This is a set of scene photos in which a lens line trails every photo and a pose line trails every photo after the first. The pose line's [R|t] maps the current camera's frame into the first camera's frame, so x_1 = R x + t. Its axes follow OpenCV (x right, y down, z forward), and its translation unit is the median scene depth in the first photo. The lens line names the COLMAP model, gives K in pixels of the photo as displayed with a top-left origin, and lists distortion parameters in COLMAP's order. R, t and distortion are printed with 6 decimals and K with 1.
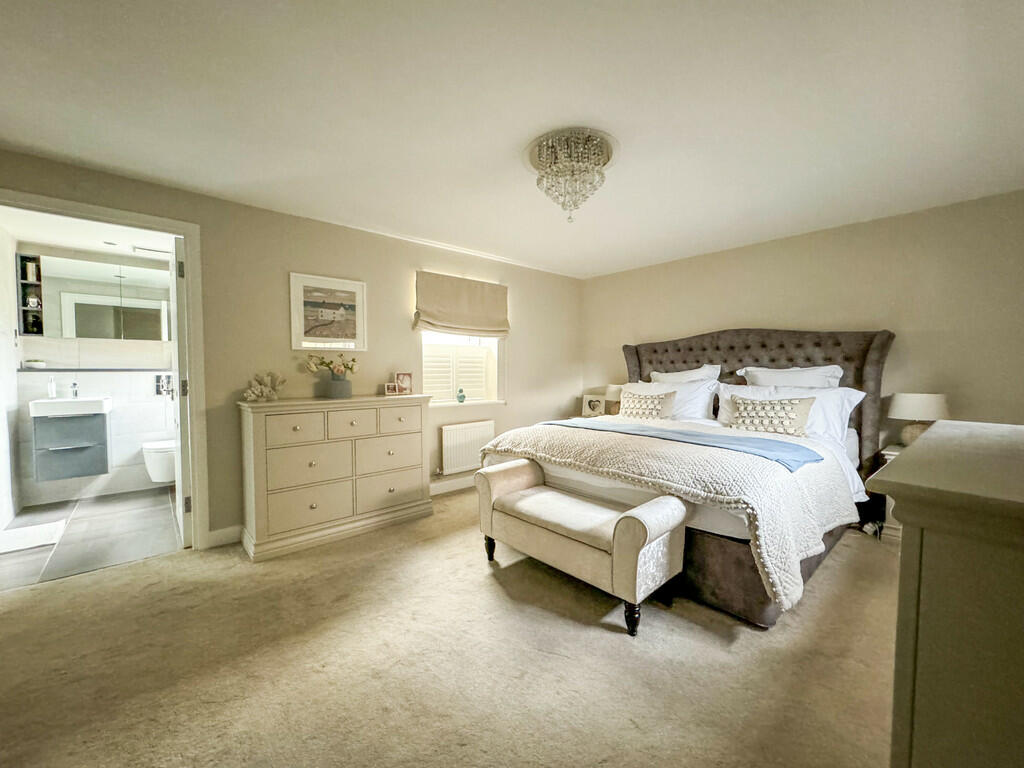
lens RADIAL K [[412.8, 0, 518.7], [0, 412.8, 385.6], [0, 0, 1]] dist [-0.000905, 0.000017]
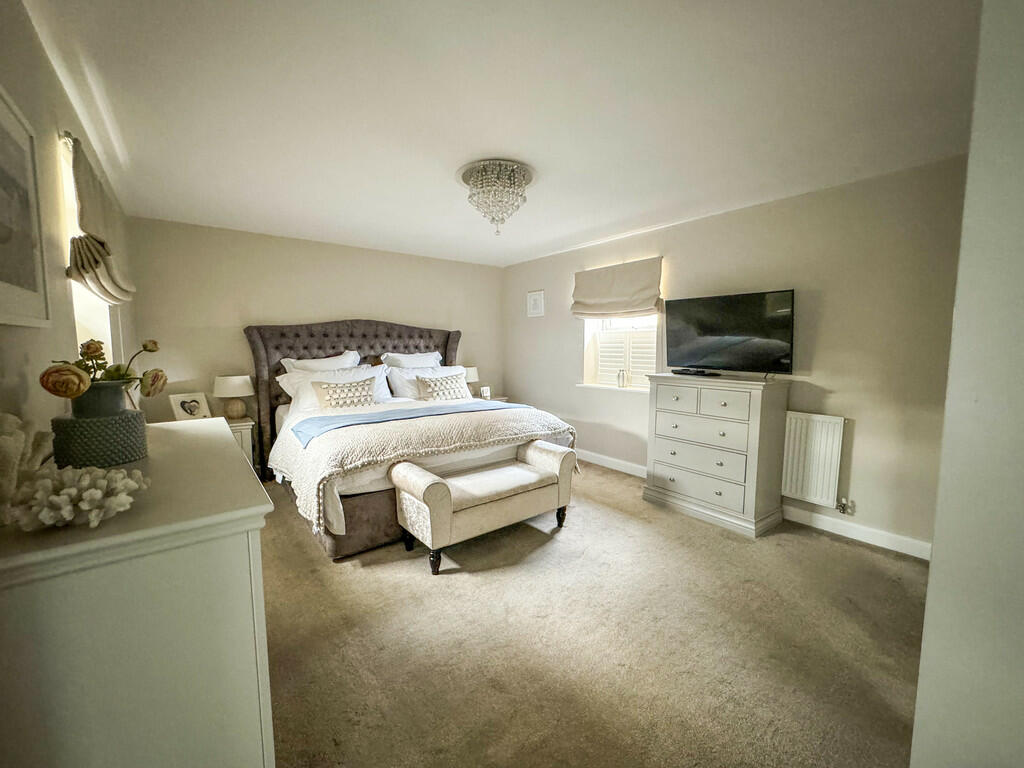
lens RADIAL K [[412.8, 0, 518.7], [0, 412.8, 385.6], [0, 0, 1]] dist [-0.000905, 0.000017]
pose [[0.068532, -0.095043, 0.993111, -0.713059], [0.034800, 0.995074, 0.092829, -0.053191], [-0.997042, 0.028199, 0.071502, 0.577153]]
